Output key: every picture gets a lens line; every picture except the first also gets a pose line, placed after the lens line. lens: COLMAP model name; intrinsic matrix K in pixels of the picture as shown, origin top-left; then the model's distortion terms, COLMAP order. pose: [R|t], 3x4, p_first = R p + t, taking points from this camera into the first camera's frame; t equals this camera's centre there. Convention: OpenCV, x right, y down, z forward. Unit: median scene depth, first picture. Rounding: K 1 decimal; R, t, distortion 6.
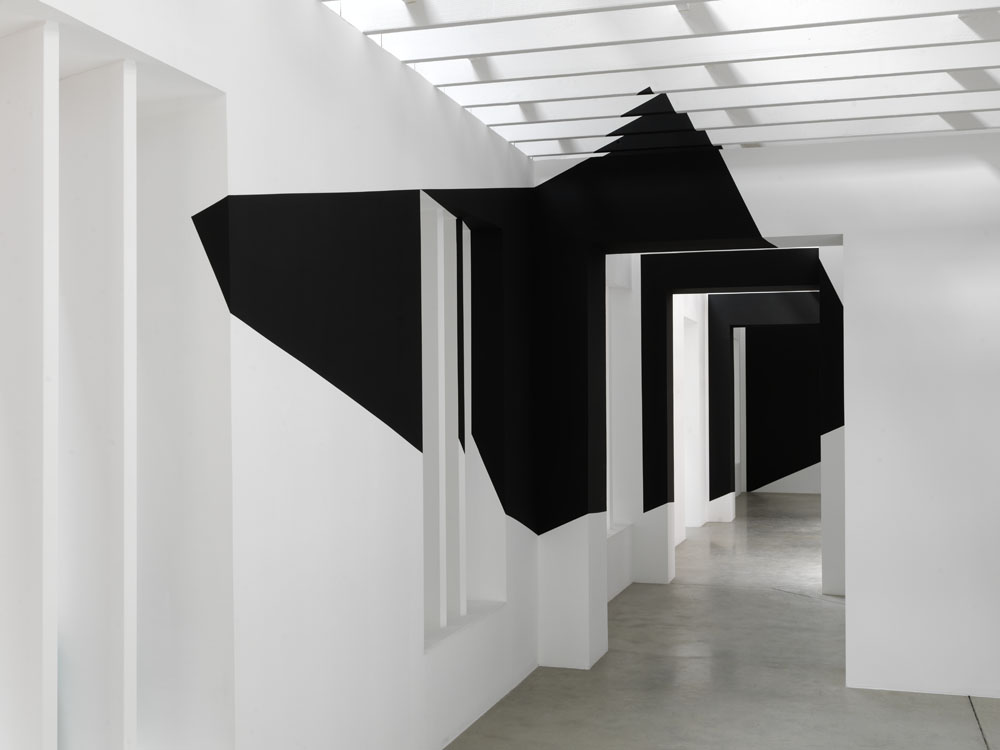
lens RADIAL K [[1146.1, 0, 497.0], [0, 1146.1, 400.0], [0, 0, 1]] dist [-0.117653, -0.014498]
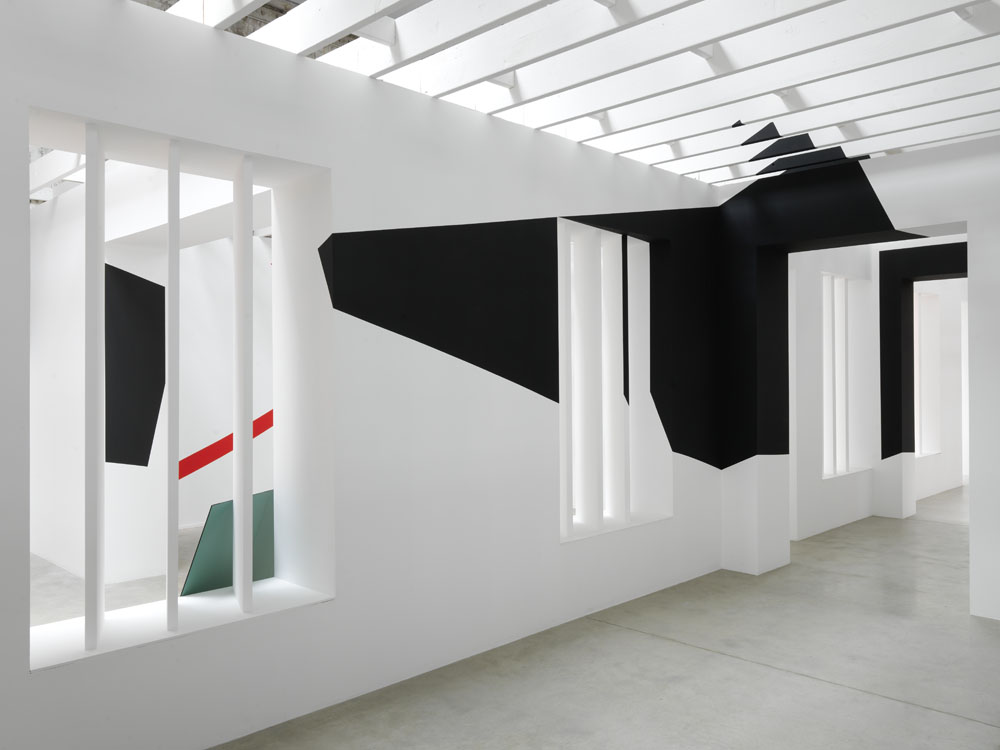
lens RADIAL K [[808.4, 0, 500.0], [0, 808.4, 375.0], [0, 0, 1]] dist [-0.036639, 0.005187]
pose [[0.884131, 0.000912, -0.467238, 0.209431], [0.000279, 0.999997, 0.002480, 0.006007], [0.467239, -0.002323, 0.884128, 0.047721]]
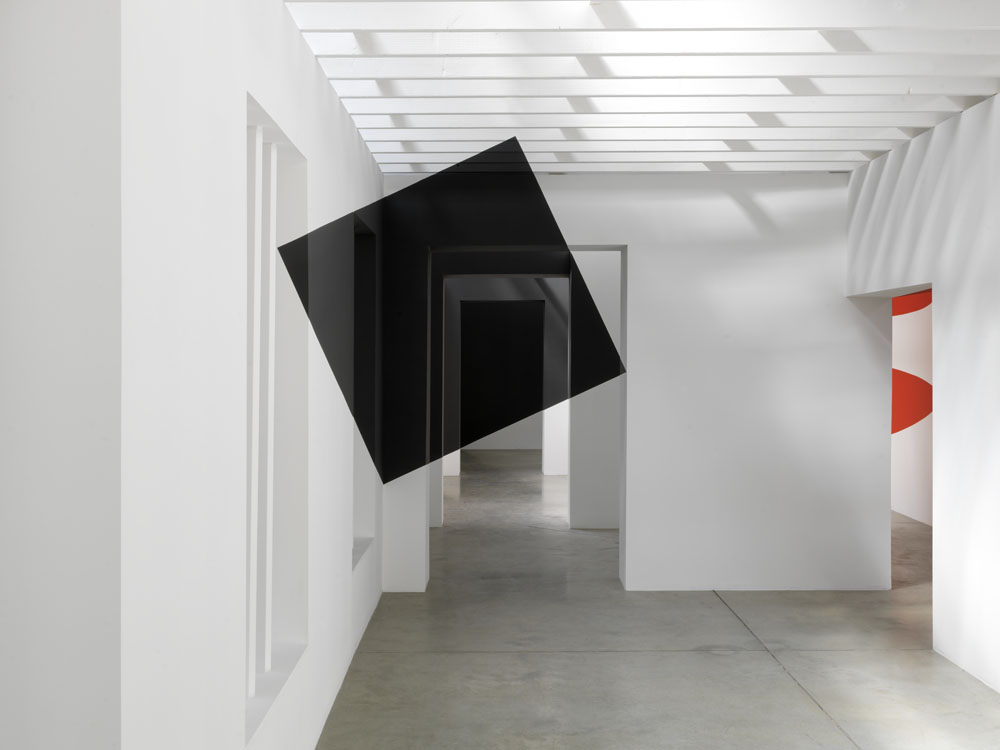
lens RADIAL K [[1130.9, 0, 500.0], [0, 1130.9, 375.0], [0, 0, 1]] dist [-0.339604, -0.002952]
pose [[0.954202, -0.009463, 0.299013, -0.171913], [0.006500, 0.999919, 0.010901, -0.008310], [-0.299092, -0.008458, 0.954187, -0.151459]]
